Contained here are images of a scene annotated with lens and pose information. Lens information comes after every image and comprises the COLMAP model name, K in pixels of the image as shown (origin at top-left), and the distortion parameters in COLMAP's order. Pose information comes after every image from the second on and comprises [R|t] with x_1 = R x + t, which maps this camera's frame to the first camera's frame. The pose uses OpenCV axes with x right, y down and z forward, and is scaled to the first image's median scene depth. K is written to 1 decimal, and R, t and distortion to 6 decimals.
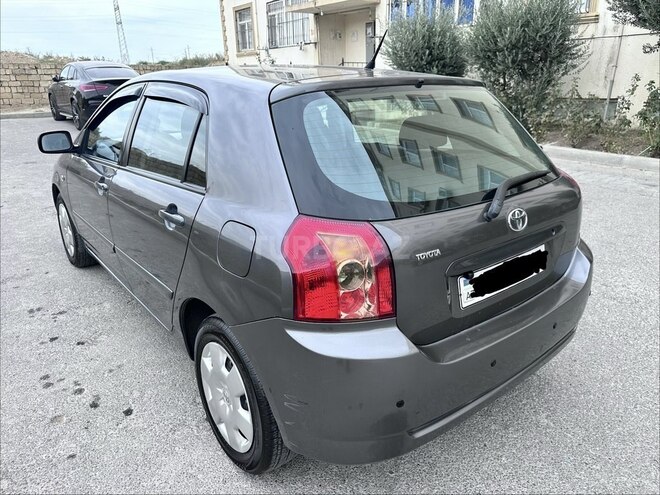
lens RADIAL K [[480.0, 0, 326.1], [0, 480.0, 246.8], [0, 0, 1]] dist [0.009391, -0.008372]
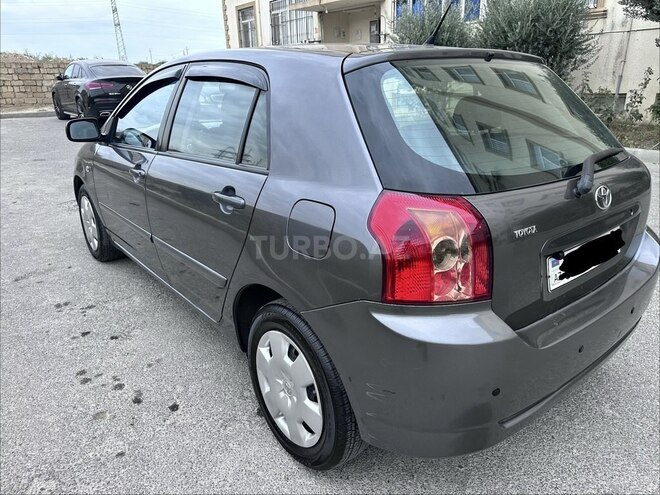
lens RADIAL K [[472.5, 0, 330.0], [0, 472.5, 247.5], [0, 0, 1]] dist [0.036935, -0.041020]
pose [[0.999895, -0.007736, 0.012234, -0.097159], [0.007711, 0.999968, 0.002092, 0.023398], [-0.012250, -0.001997, 0.999923, 0.046391]]
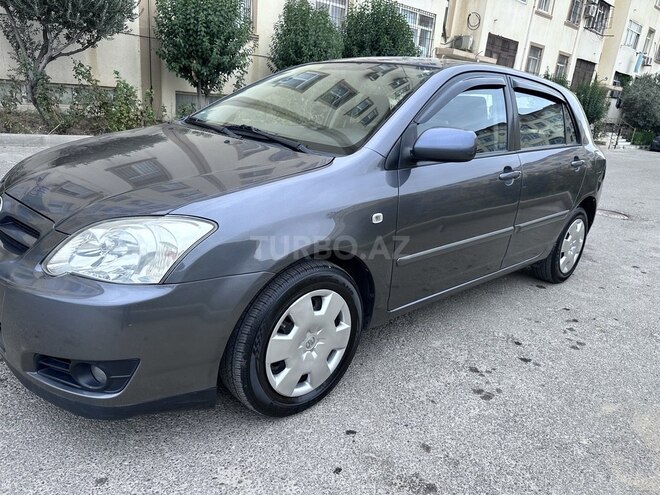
lens RADIAL K [[473.6, 0, 334.5], [0, 473.6, 248.0], [0, 0, 1]] dist [0.027892, -0.030578]
pose [[-0.101384, -0.298147, 0.949120, -1.453791], [0.246625, 0.916724, 0.314315, -0.401690], [-0.963793, 0.265943, -0.019410, 1.453512]]
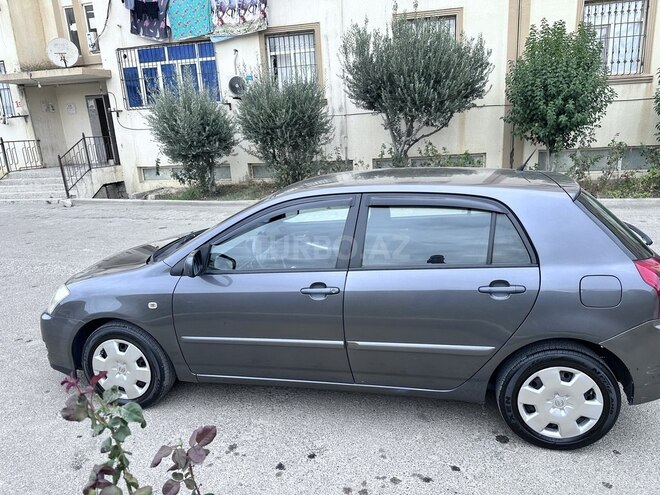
lens RADIAL K [[472.5, 0, 330.0], [0, 472.5, 247.5], [0, 0, 1]] dist [0.036935, -0.041020]
pose [[0.763313, -0.179778, 0.620511, -1.106702], [0.247800, 0.968508, -0.024226, -0.195806], [-0.596615, 0.172255, 0.783823, 0.160295]]
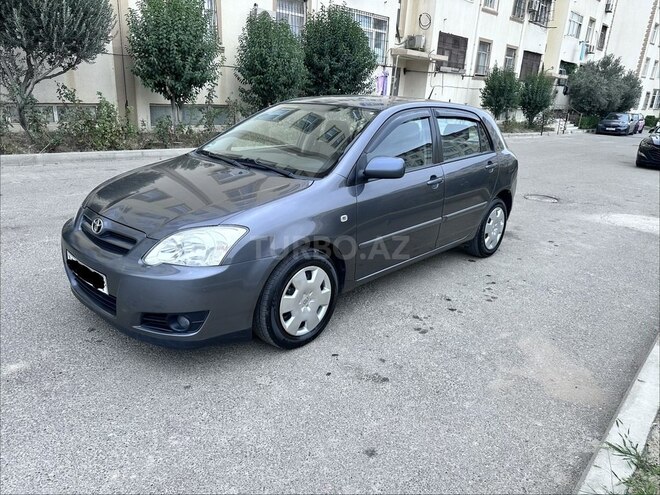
lens RADIAL K [[472.5, 0, 330.0], [0, 472.5, 247.5], [0, 0, 1]] dist [0.036935, -0.041020]
pose [[-0.168810, -0.300593, 0.938694, -1.831301], [0.284349, 0.897018, 0.338383, -0.527922], [-0.943742, 0.324039, -0.065952, 1.491922]]
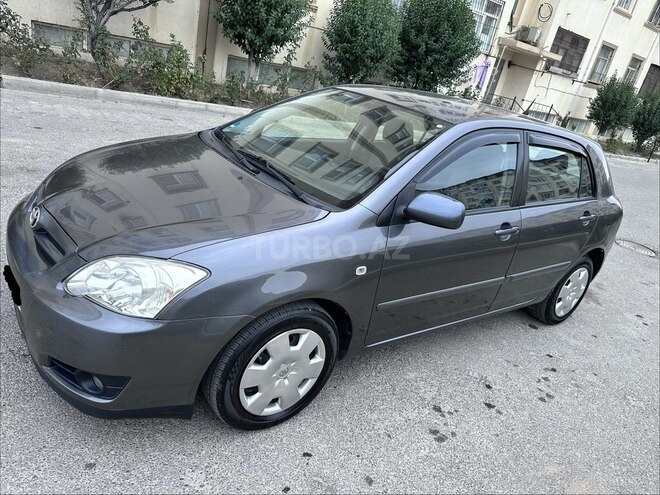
lens RADIAL K [[474.1, 0, 331.3], [0, 474.1, 248.2], [0, 0, 1]] dist [0.019200, -0.018029]
pose [[0.018862, -0.367982, 0.929642, -1.488776], [0.132656, 0.922508, 0.362467, -0.534259], [-0.990983, 0.116486, 0.066215, 1.353853]]
